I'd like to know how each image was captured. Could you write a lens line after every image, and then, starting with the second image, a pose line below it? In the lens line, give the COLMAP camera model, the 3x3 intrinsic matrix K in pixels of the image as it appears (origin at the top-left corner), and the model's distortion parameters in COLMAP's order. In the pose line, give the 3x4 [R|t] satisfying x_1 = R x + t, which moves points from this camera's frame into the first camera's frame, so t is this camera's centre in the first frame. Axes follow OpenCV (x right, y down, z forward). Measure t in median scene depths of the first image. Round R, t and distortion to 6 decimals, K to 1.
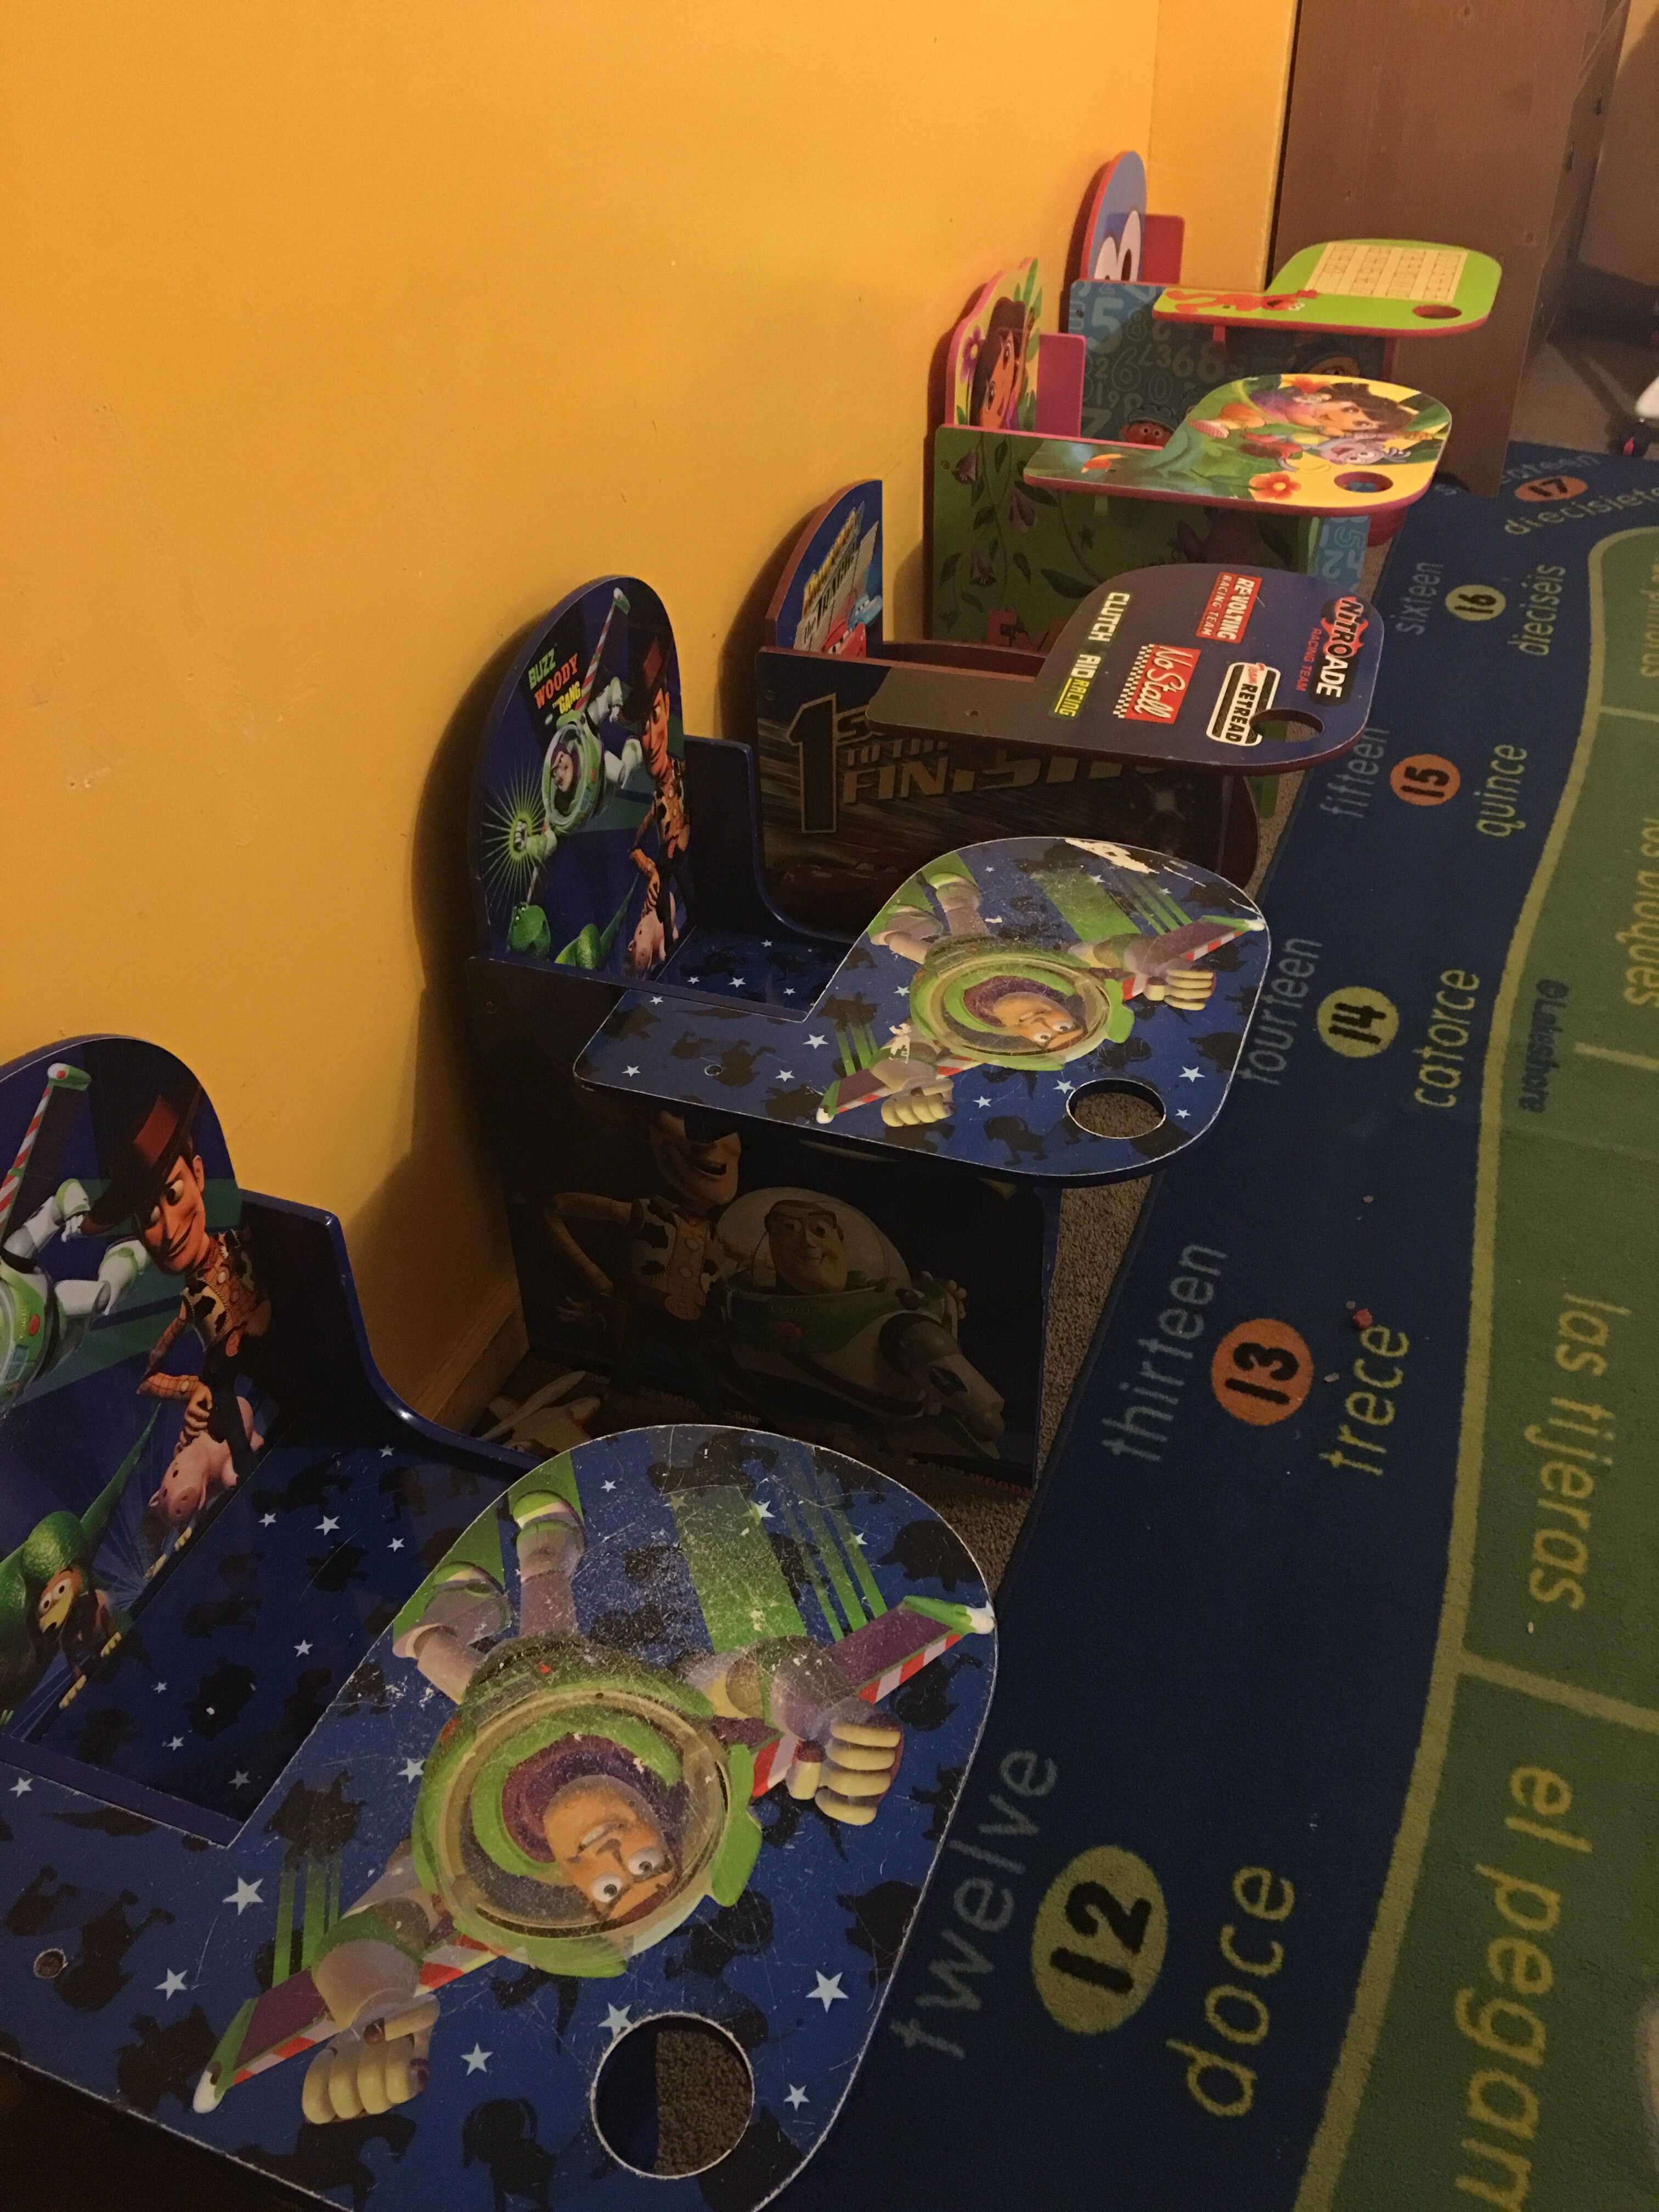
lens RADIAL K [[1875.6, 0, 826.2], [0, 1875.6, 1096.8], [0, 0, 1]] dist [0.093812, -0.138848]
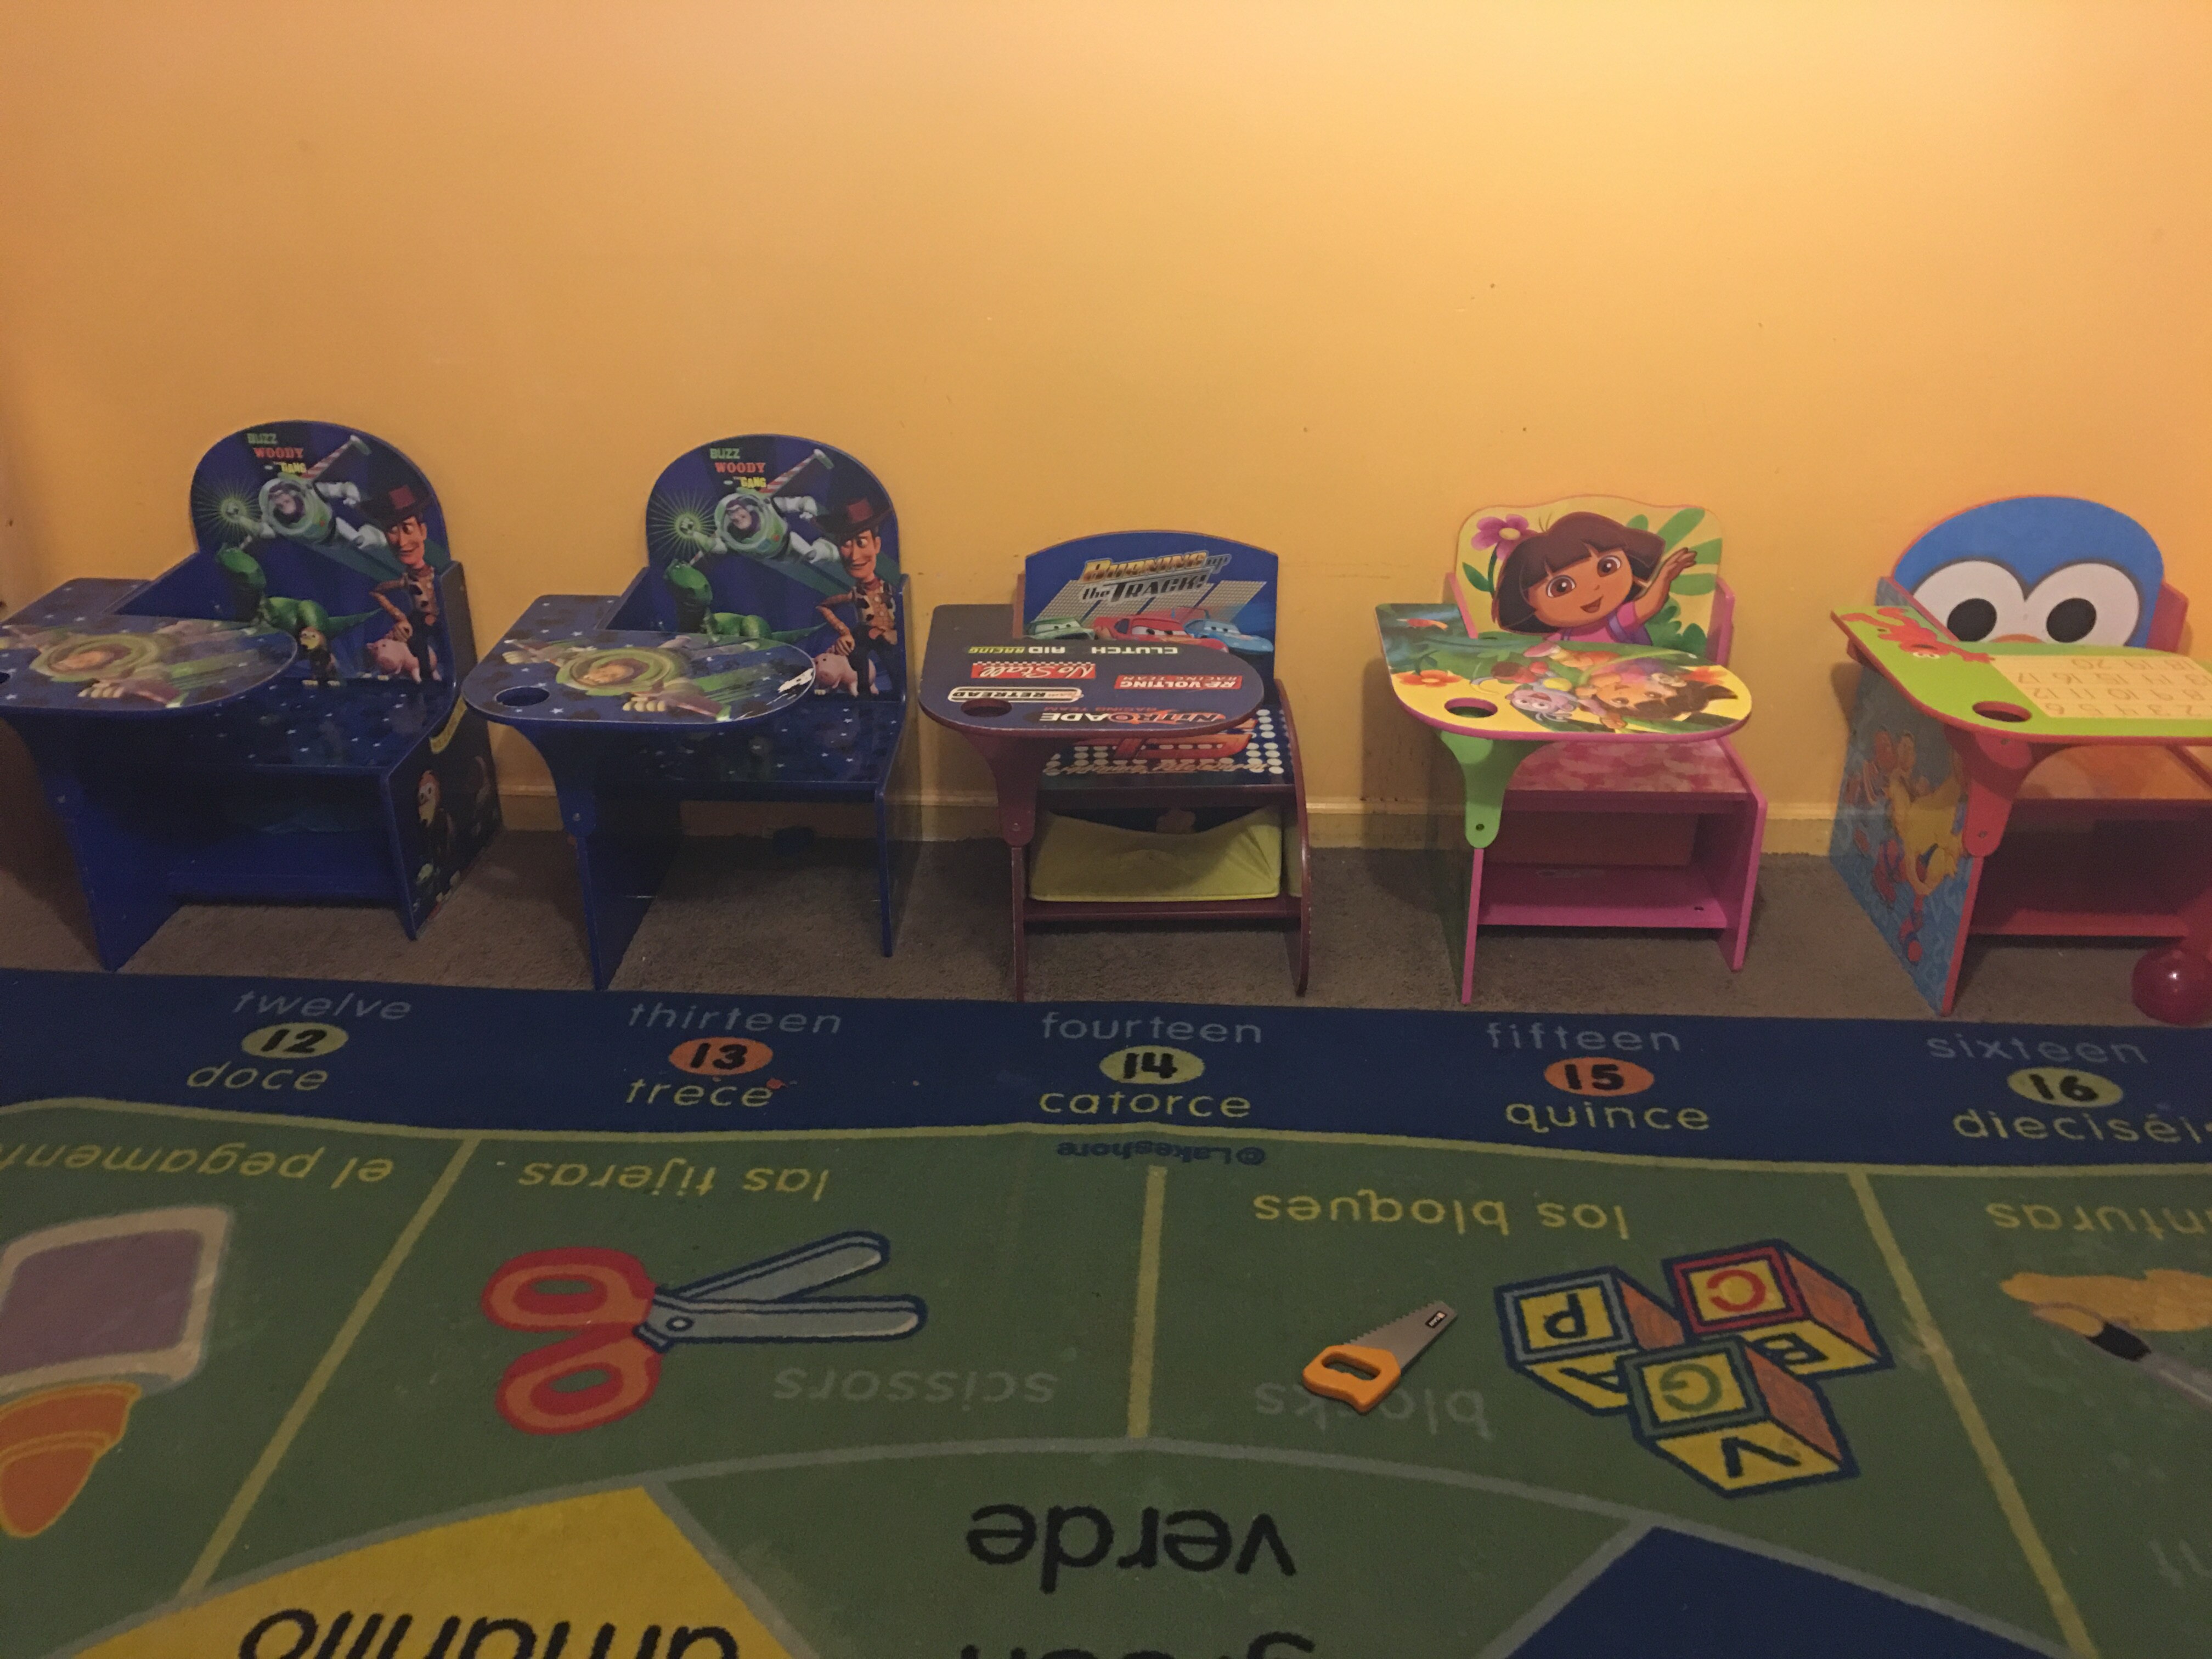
lens RADIAL K [[1875.6, 0, 1111.2], [0, 1875.6, 837.8], [0, 0, 1]] dist [0.093812, -0.138848]
pose [[0.308960, 0.442973, -0.841617, 1.396311], [-0.598532, 0.778264, 0.189906, -0.416947], [0.739123, 0.445061, 0.505586, 0.400976]]
